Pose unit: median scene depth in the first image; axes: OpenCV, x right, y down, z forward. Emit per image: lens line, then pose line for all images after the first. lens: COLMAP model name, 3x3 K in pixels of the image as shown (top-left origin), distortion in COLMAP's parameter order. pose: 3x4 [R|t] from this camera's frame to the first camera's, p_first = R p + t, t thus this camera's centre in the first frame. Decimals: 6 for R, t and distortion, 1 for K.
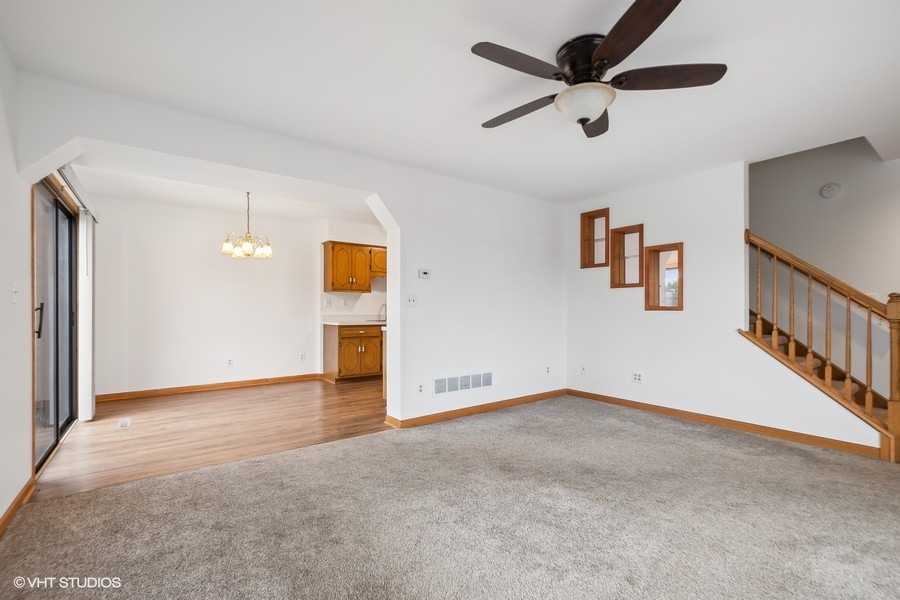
lens RADIAL K [[395.3, 0, 458.0], [0, 395.3, 309.3], [0, 0, 1]] dist [0.002226, 0.000142]
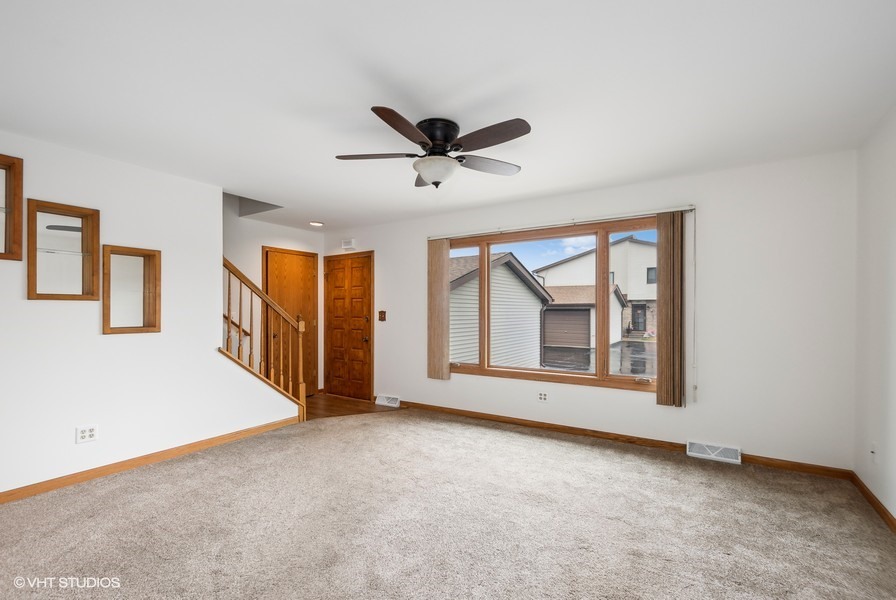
lens RADIAL K [[397.3, 0, 459.9], [0, 397.3, 315.1], [0, 0, 1]] dist [-0.001572, -0.000247]
pose [[-0.351138, -0.010572, 0.936264, -0.446623], [0.001129, 0.999931, 0.011714, -0.042643], [-0.936323, 0.005171, -0.351102, 0.710506]]
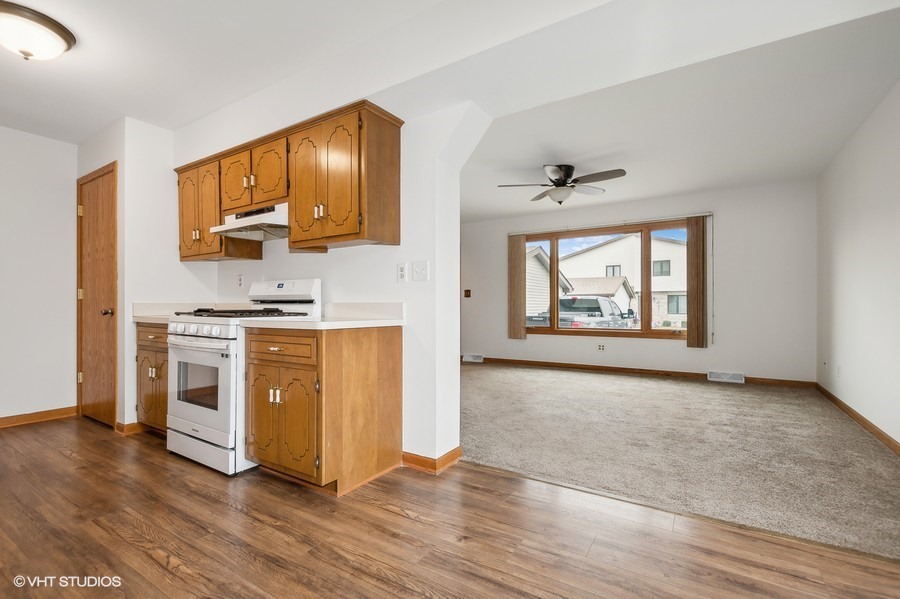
lens RADIAL K [[395.3, 0, 458.0], [0, 395.3, 308.8], [0, 0, 1]] dist [0.002226, 0.000142]
pose [[-0.343570, -0.009079, 0.939083, -0.739497], [0.000256, 0.999952, 0.009761, 0.029154], [-0.939127, 0.003595, -0.343551, 1.147811]]
